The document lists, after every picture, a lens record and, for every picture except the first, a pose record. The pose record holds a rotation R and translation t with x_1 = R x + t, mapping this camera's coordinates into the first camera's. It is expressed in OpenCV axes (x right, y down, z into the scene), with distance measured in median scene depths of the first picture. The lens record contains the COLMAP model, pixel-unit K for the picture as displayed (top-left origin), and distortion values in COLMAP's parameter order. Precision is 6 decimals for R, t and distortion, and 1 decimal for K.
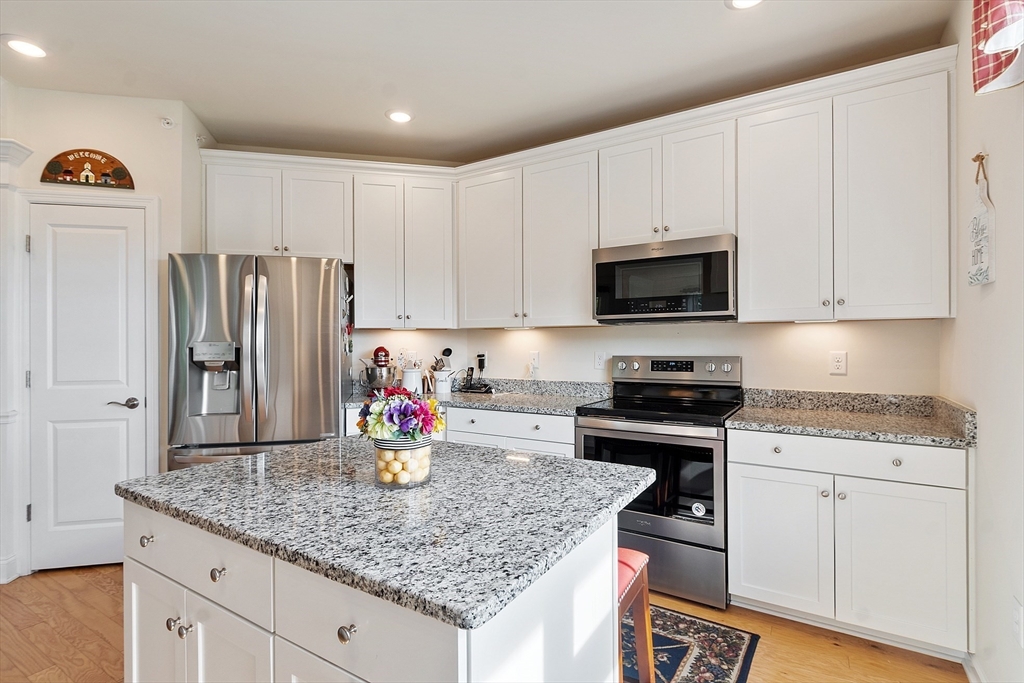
lens RADIAL K [[494.3, 0, 505.5], [0, 494.3, 339.3], [0, 0, 1]] dist [0.000028, -0.000616]
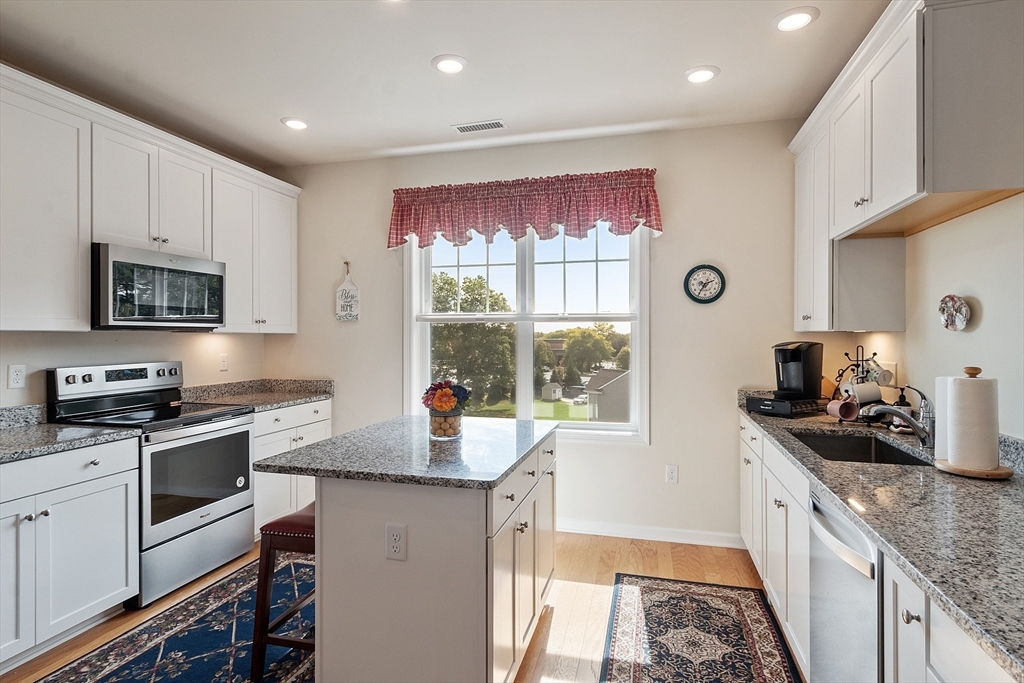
lens RADIAL K [[532.2, 0, 511.5], [0, 532.2, 337.1], [0, 0, 1]] dist [-0.000031, -0.000038]
pose [[-0.303825, 0.002249, 0.952725, -0.939361], [-0.004866, 0.999981, -0.003912, -0.020226], [-0.952715, -0.005825, -0.303809, 0.632899]]
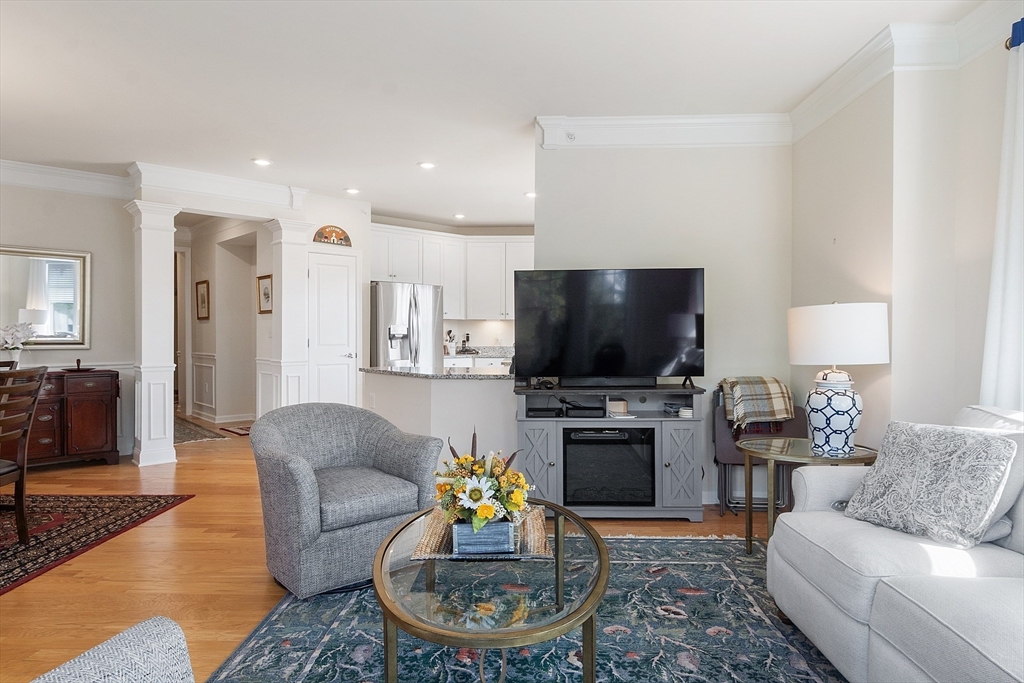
lens RADIAL K [[593.5, 0, 508.0], [0, 593.5, 338.3], [0, 0, 1]] dist [0.002870, 0.000045]
pose [[0.868762, -0.001002, 0.495229, -1.412545], [-0.006967, 0.999874, 0.014245, 0.021577], [-0.495181, -0.015826, 0.868646, -1.386845]]
